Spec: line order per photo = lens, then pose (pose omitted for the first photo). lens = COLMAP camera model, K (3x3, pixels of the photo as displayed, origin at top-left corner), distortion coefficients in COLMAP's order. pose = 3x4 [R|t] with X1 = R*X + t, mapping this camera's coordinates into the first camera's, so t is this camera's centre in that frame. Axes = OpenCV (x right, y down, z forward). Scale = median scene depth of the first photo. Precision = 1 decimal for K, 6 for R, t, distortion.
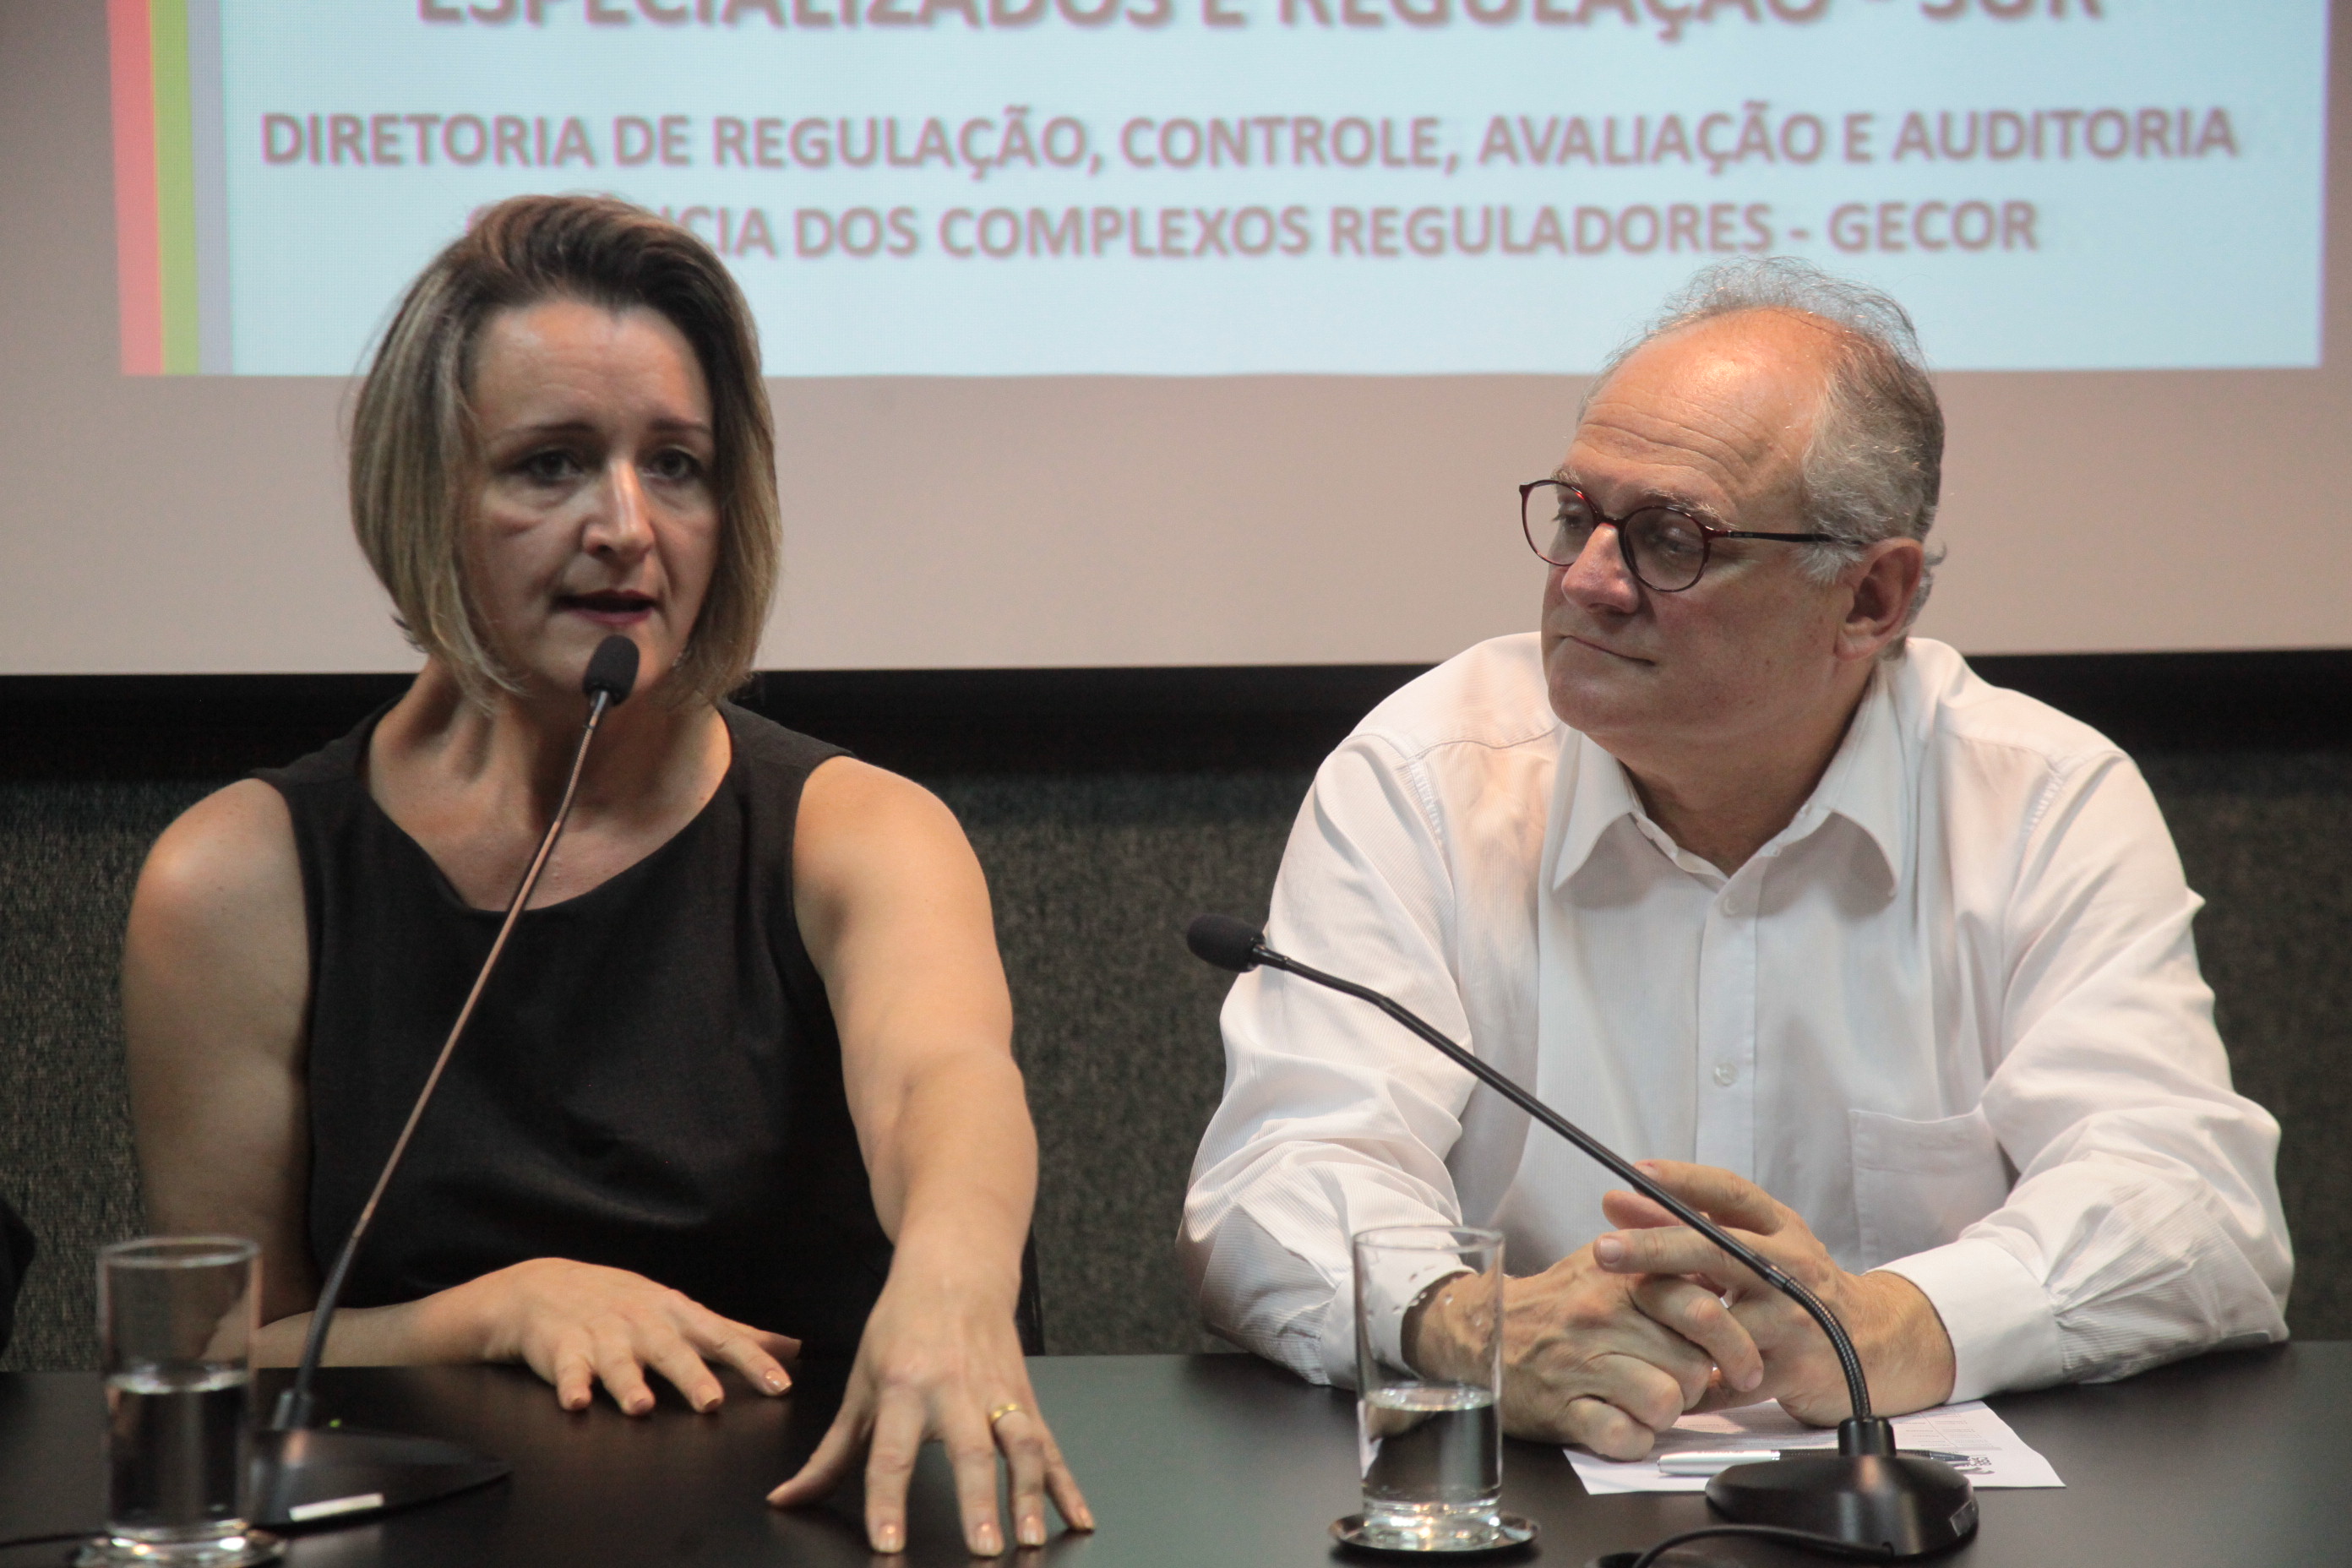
lens RADIAL K [[6435.2, 0, 1231.9], [0, 6435.2, 795.0], [0, 0, 1]] dist [0.645256, -0.265424]
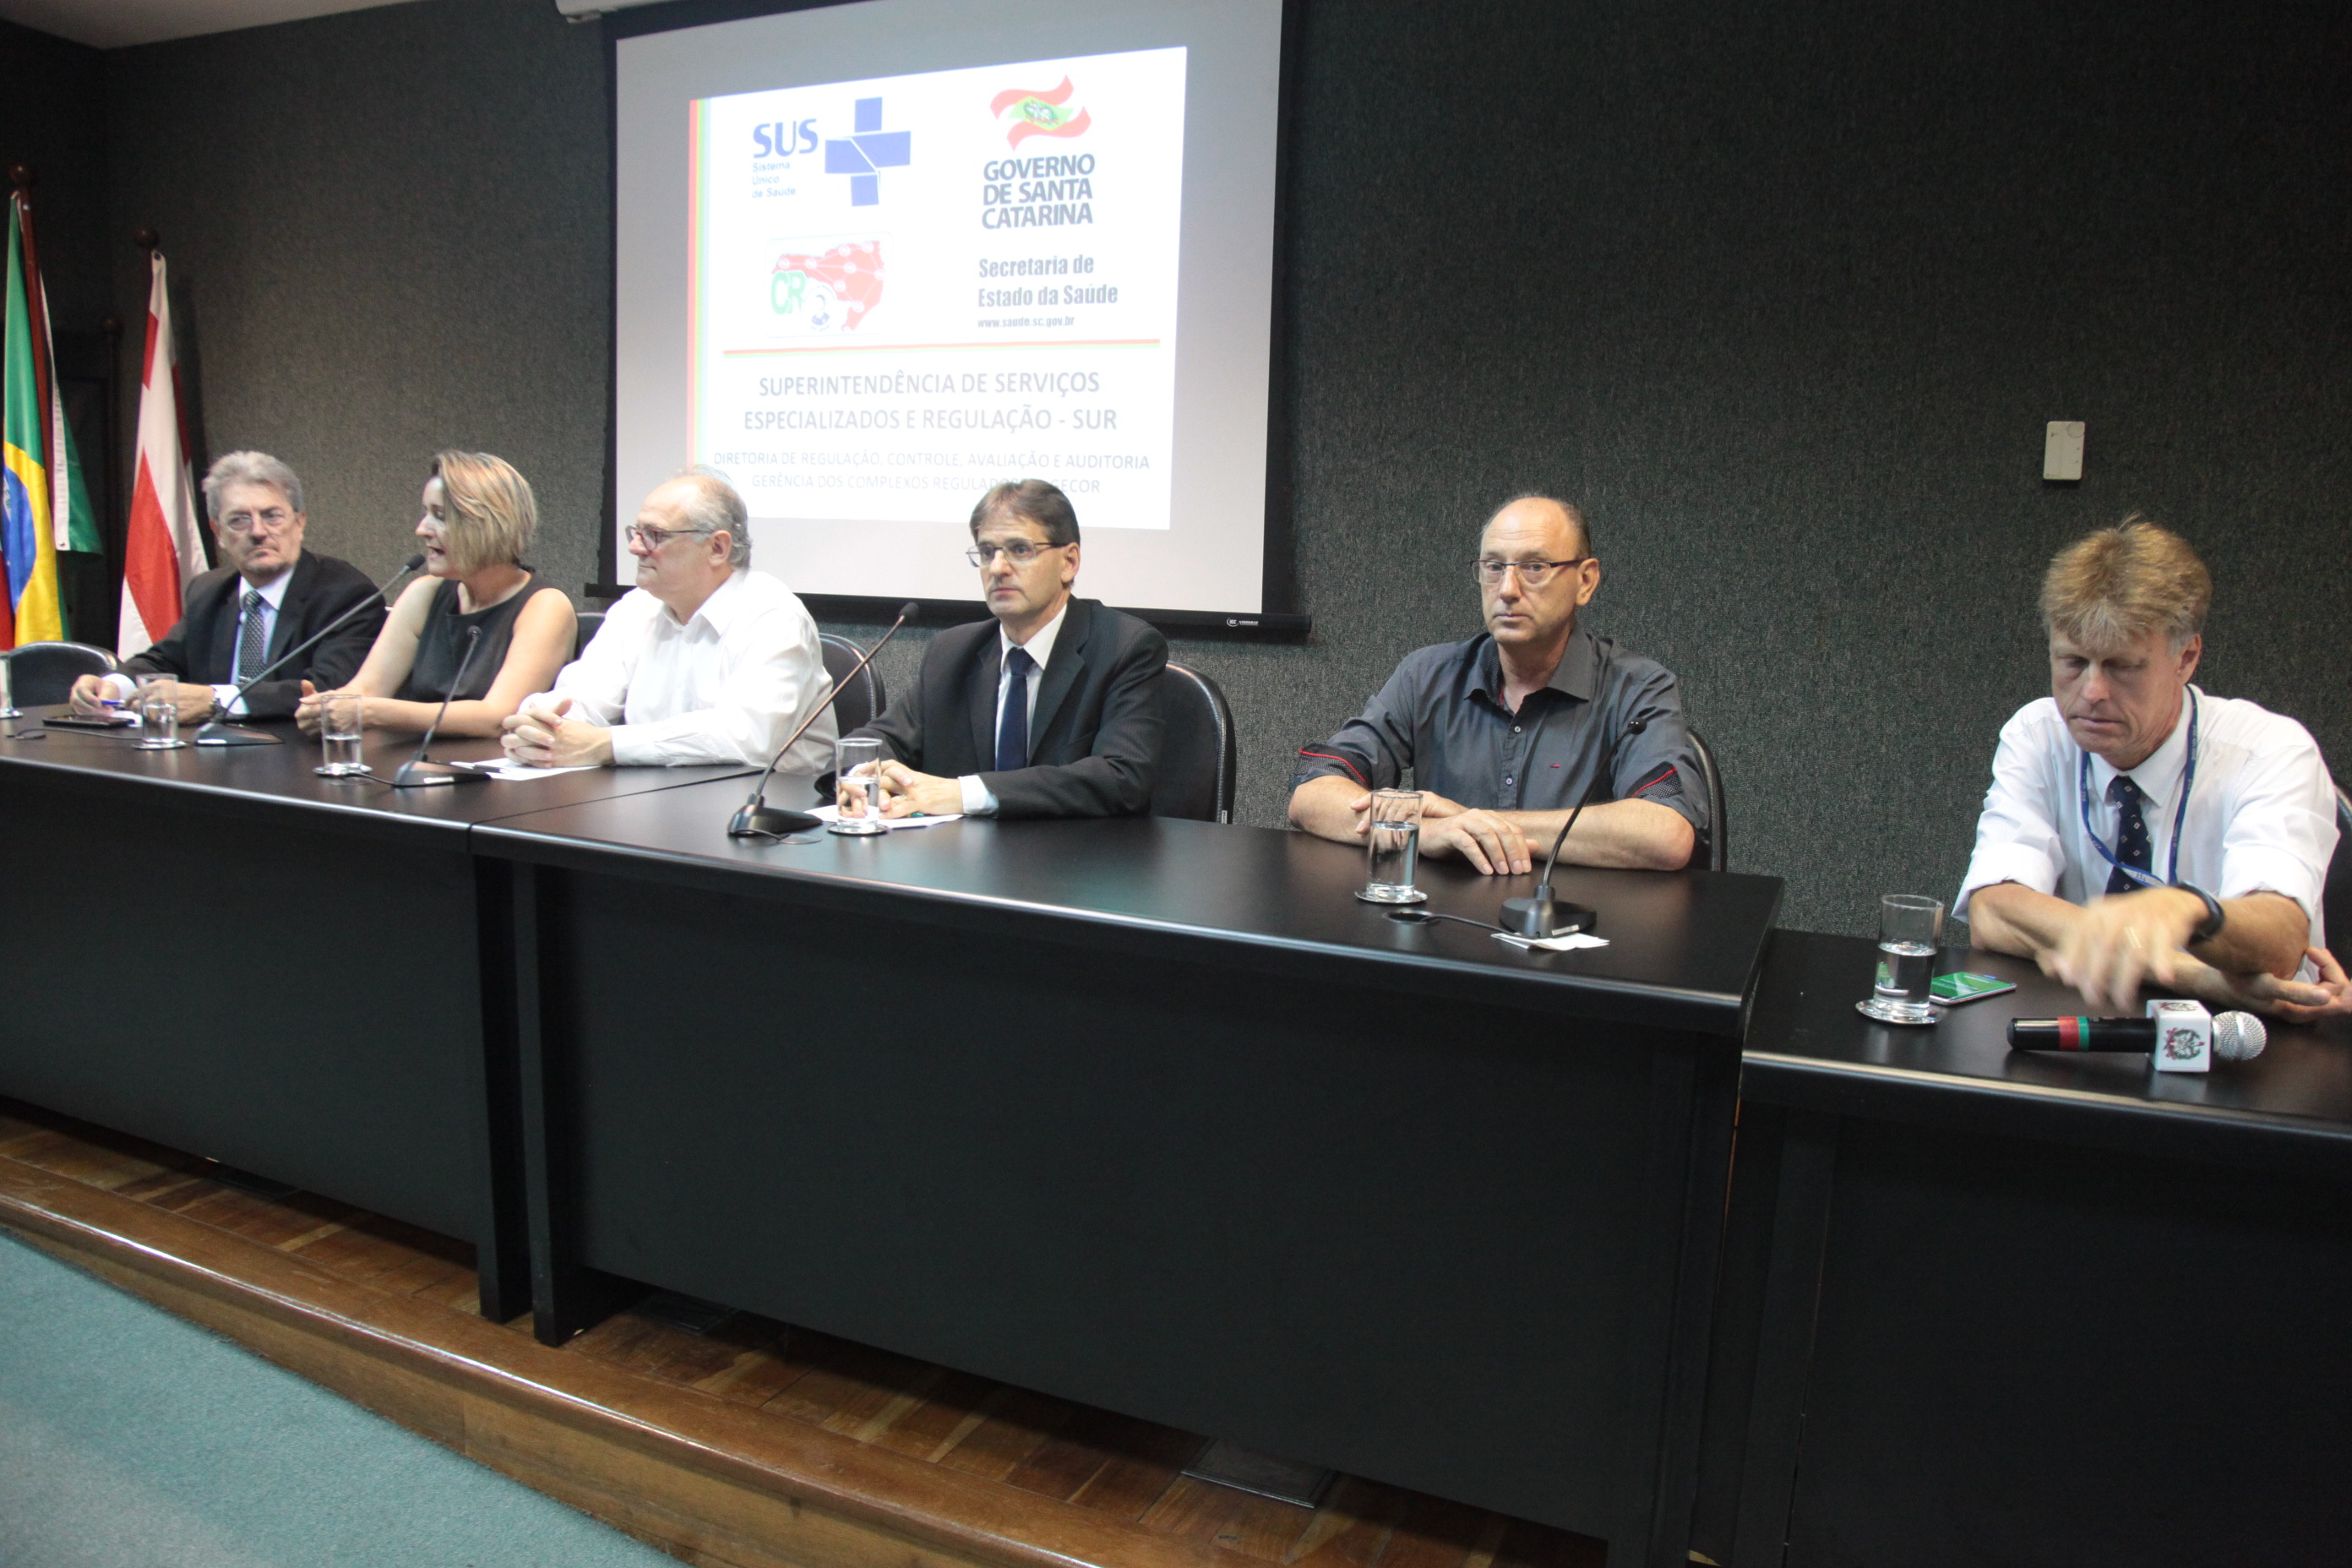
lens RADIAL K [[1608.4, 0, 1218.6], [0, 1608.4, 778.2], [0, 0, 1]] dist [-0.118354, 0.067823]
pose [[0.905646, 0.098352, -0.412470, 0.566625], [-0.076445, 0.994661, 0.069326, 0.006299], [0.417087, -0.031254, 0.908329, 0.224949]]
